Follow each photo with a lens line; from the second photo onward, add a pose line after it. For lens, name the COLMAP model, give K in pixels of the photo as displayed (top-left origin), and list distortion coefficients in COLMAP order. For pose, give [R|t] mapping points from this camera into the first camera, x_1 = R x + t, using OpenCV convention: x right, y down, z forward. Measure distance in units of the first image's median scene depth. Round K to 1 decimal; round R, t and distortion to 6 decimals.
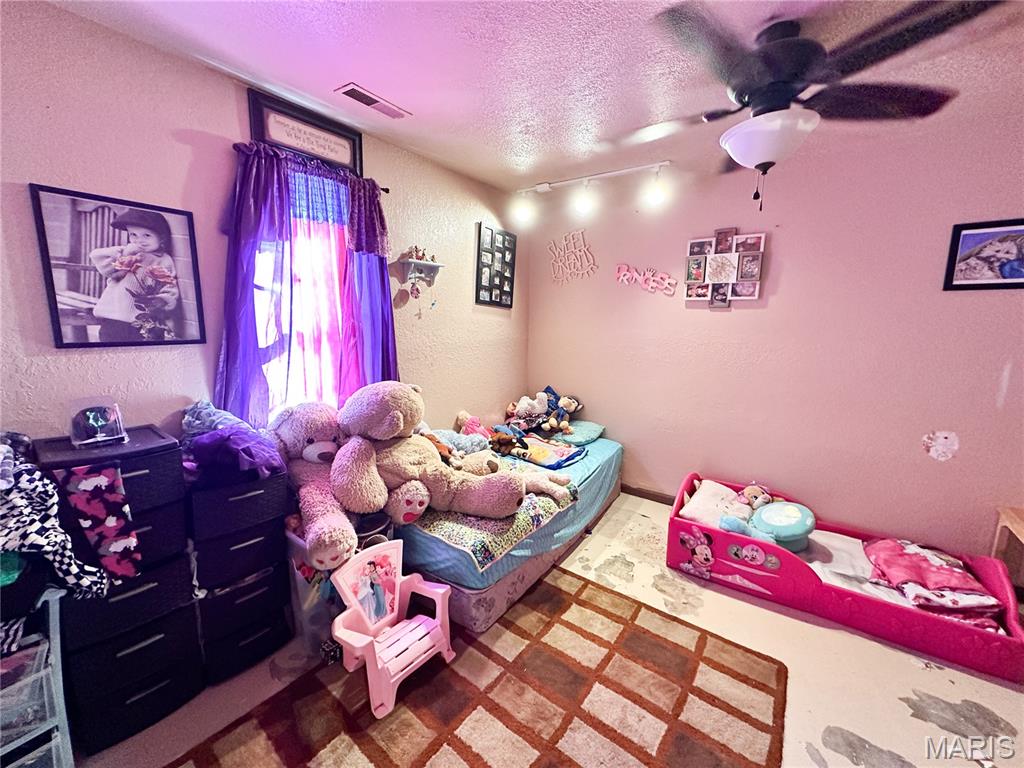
lens RADIAL K [[407.3, 0, 509.2], [0, 407.3, 385.7], [0, 0, 1]] dist [-0.000897, 0.000523]
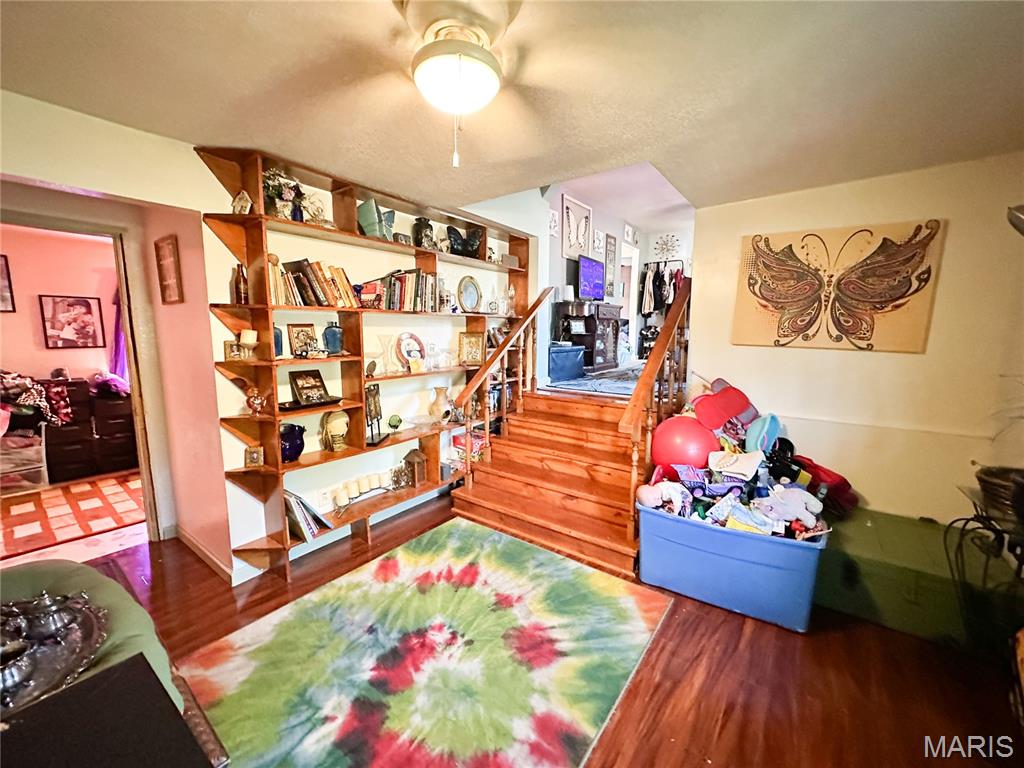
lens RADIAL K [[407.3, 0, 511.1], [0, 407.3, 385.6], [0, 0, 1]] dist [-0.000897, 0.000523]
pose [[0.999897, -0.014058, 0.002972, 2.120221], [0.014148, 0.999372, -0.032500, 0.301342], [-0.002514, 0.032539, 0.999467, -1.842605]]
